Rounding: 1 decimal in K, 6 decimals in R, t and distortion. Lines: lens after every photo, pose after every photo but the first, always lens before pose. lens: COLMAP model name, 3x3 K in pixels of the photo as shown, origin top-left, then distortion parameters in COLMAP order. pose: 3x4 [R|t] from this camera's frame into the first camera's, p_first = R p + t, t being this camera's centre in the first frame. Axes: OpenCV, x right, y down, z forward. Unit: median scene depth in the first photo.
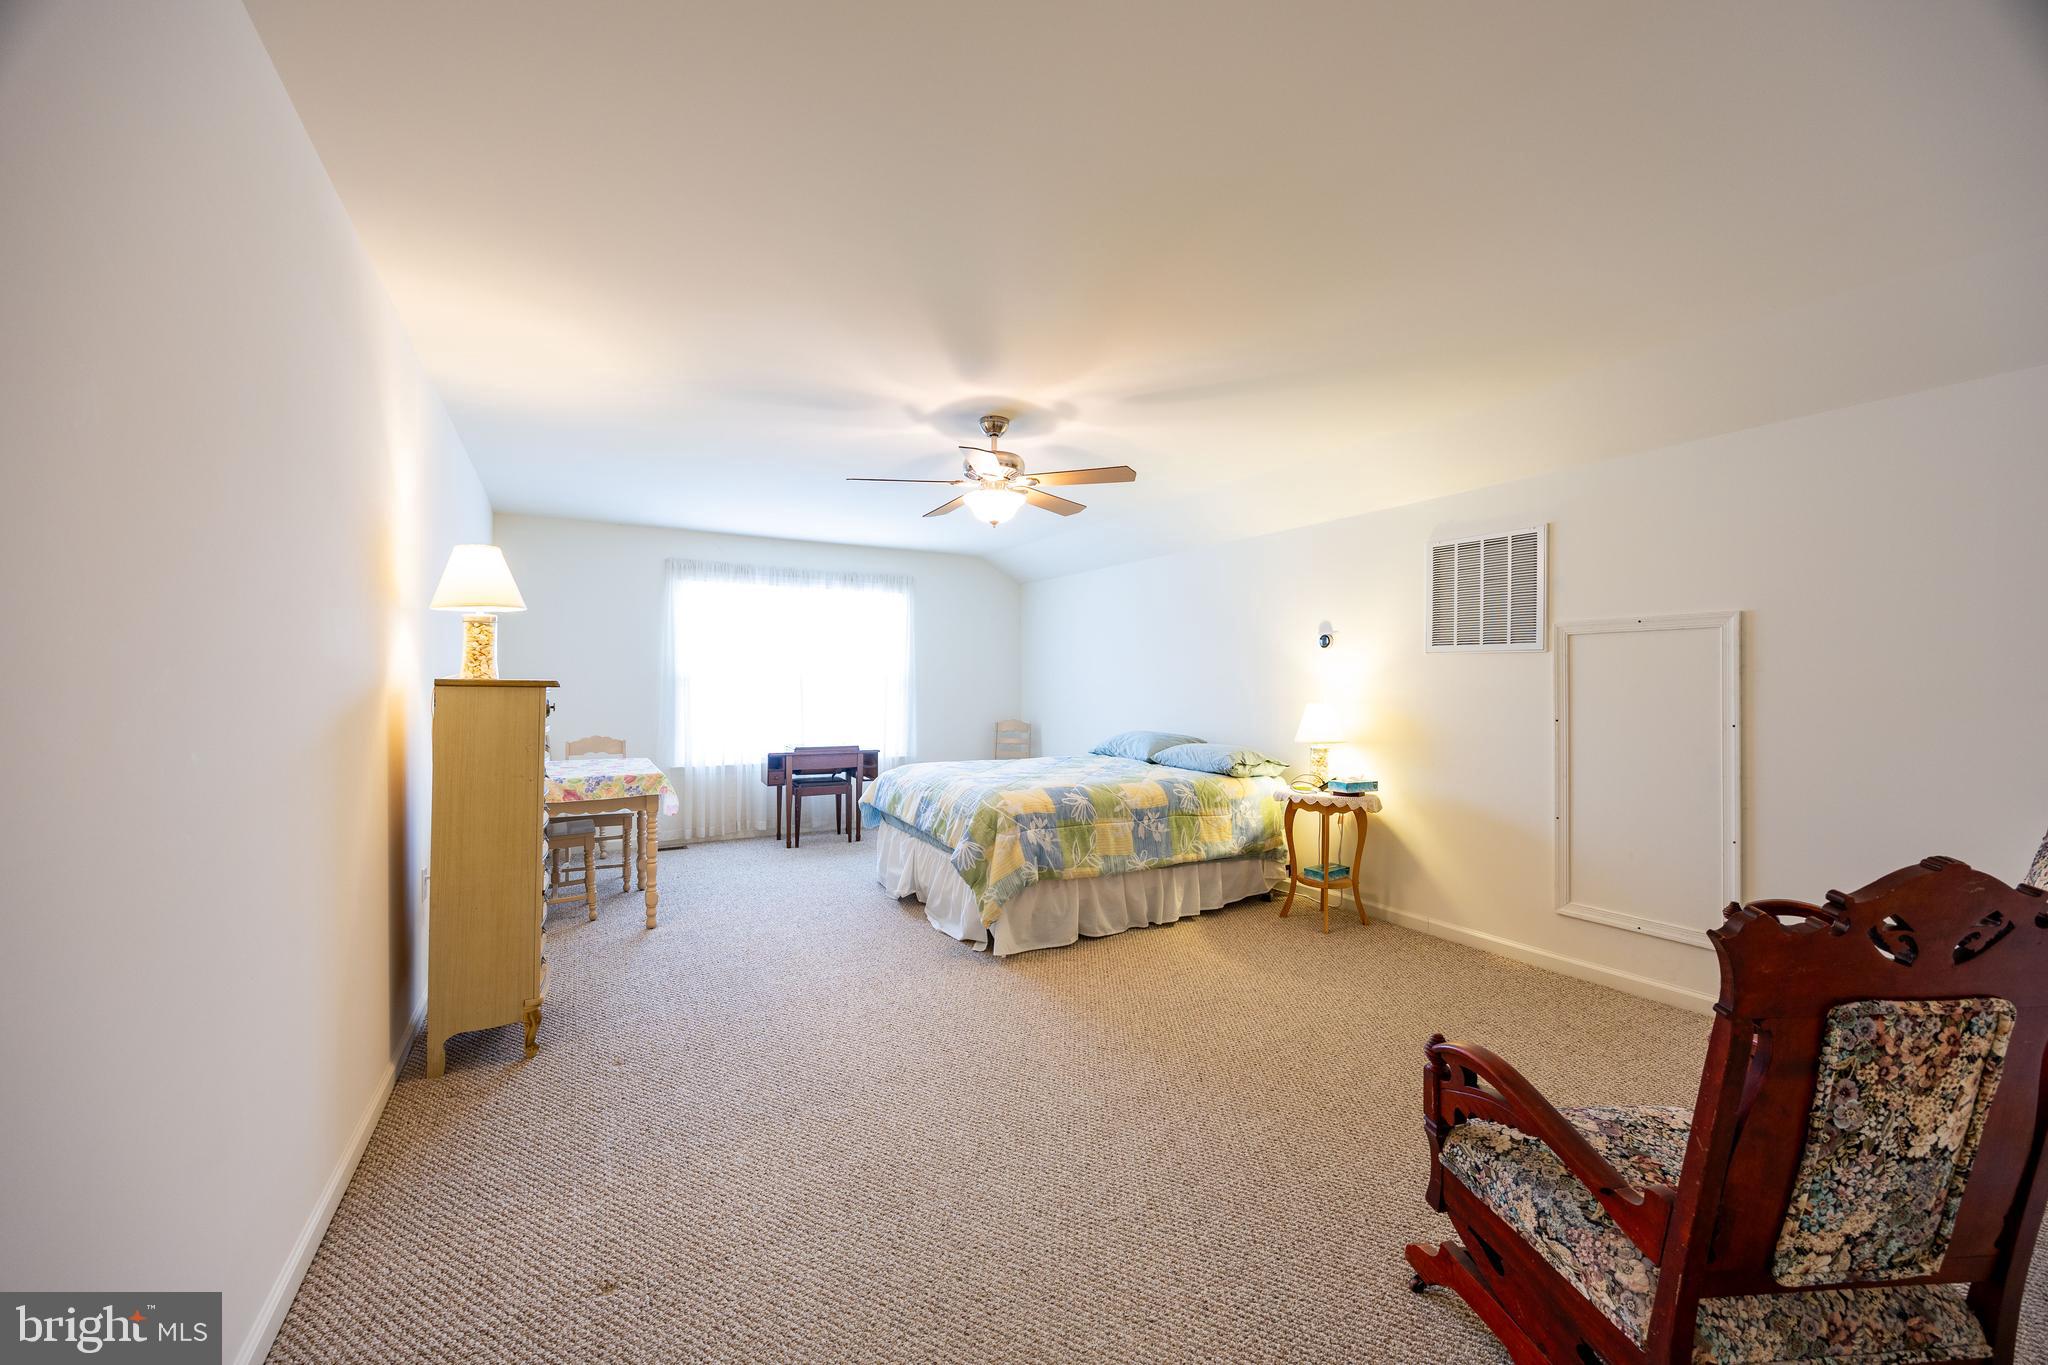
lens RADIAL K [[777.3, 0, 1029.4], [0, 777.3, 677.7], [0, 0, 1]] dist [-0.003399, 0.000310]
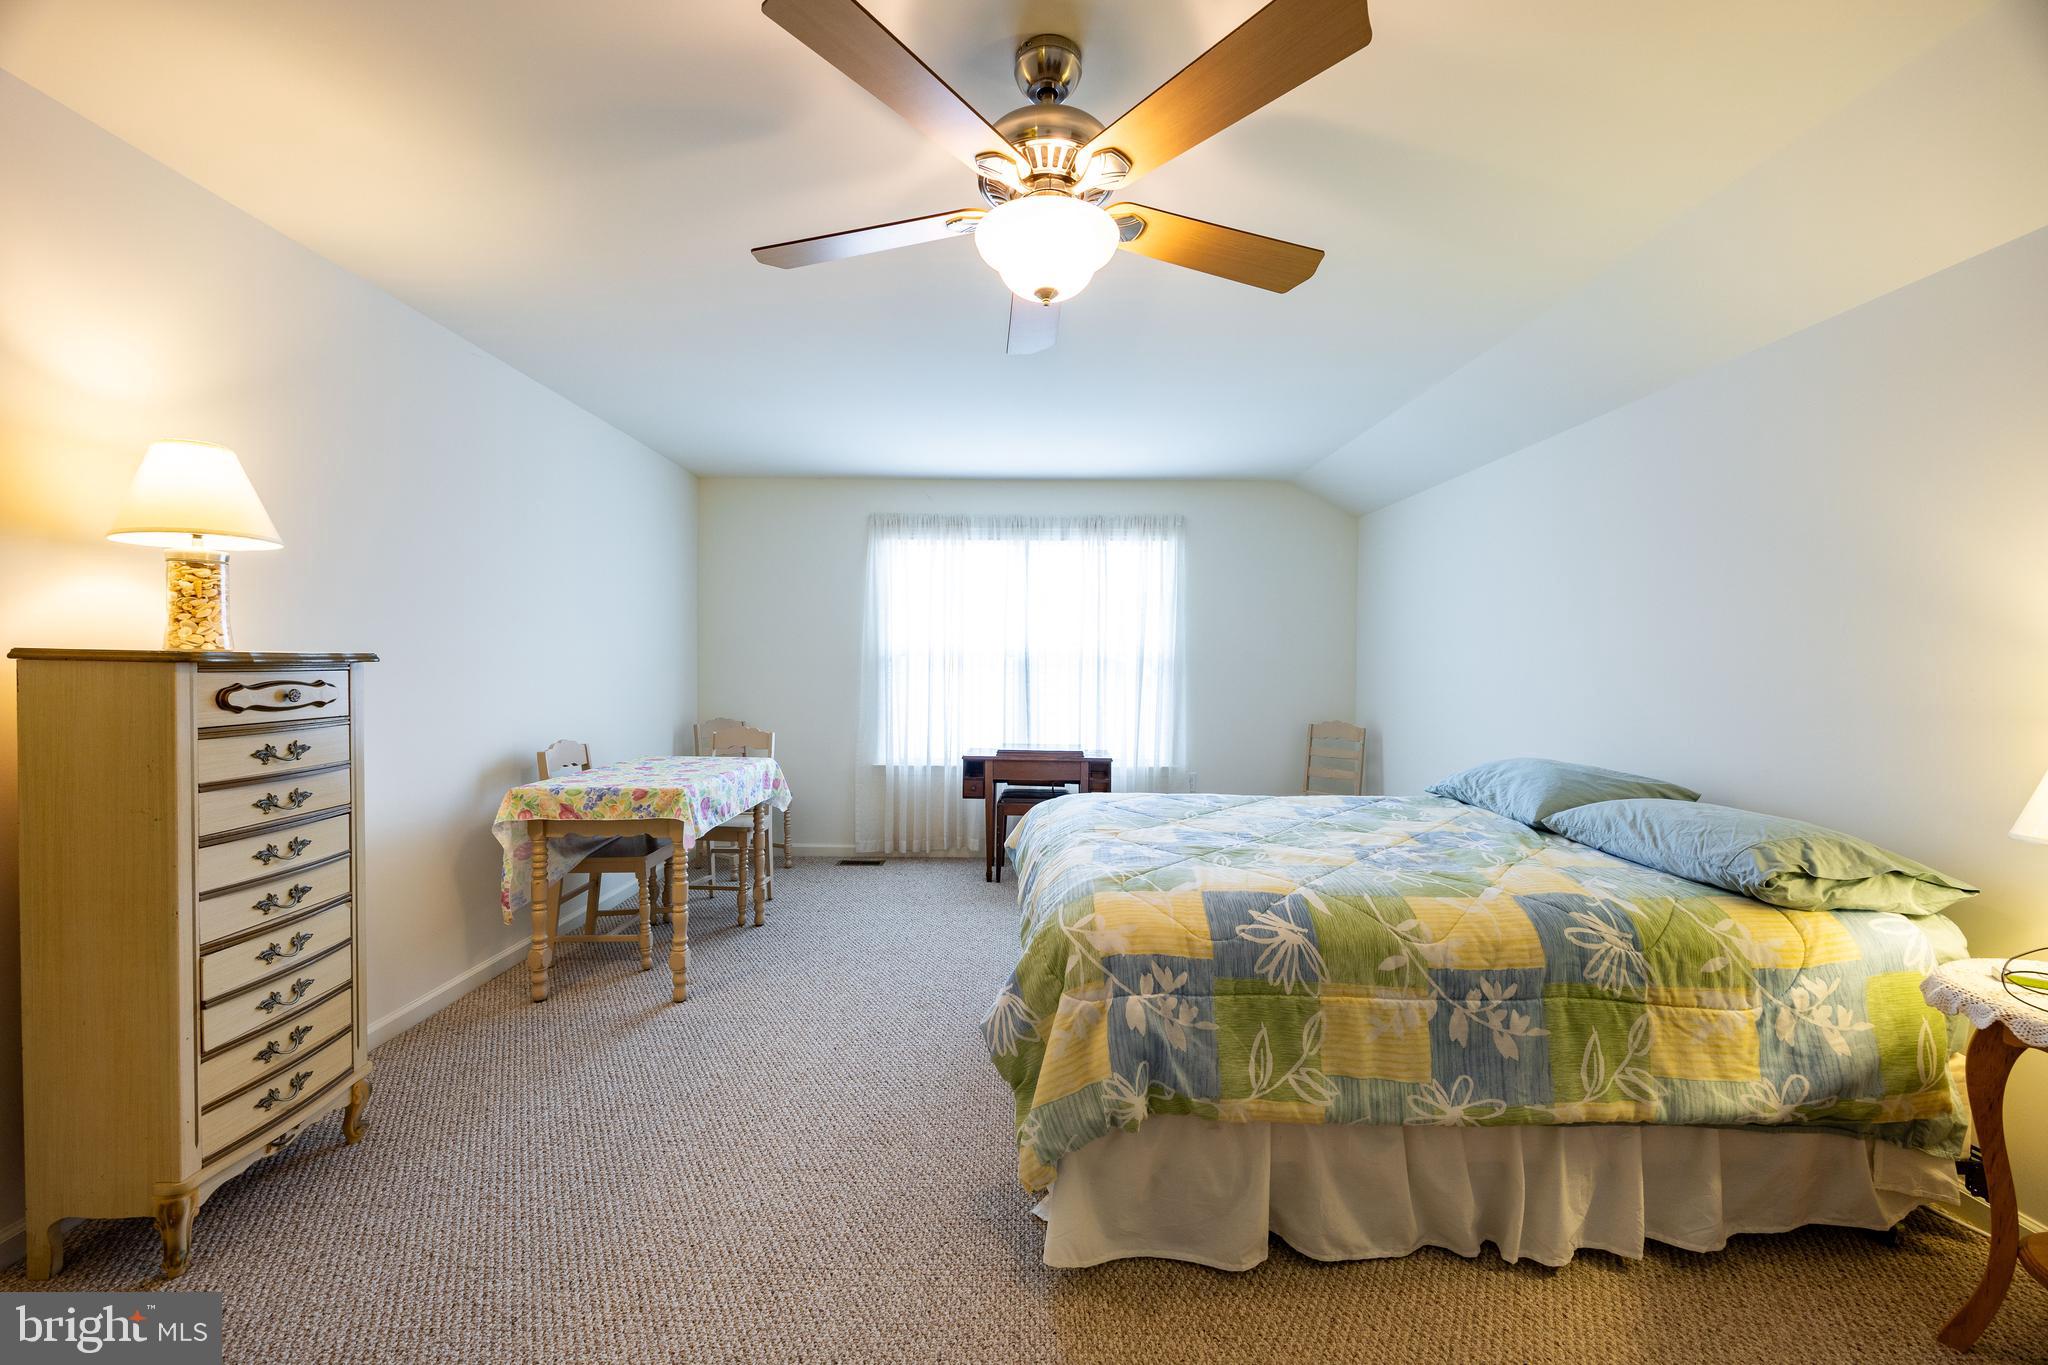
lens RADIAL K [[777.3, 0, 1027.5], [0, 777.3, 682.9], [0, 0, 1]] dist [-0.003399, 0.000310]
pose [[0.866642, 0.013543, -0.498746, 0.146004], [-0.001042, 0.999679, 0.025333, 0.008285], [0.498929, -0.021435, 0.866378, 0.531725]]
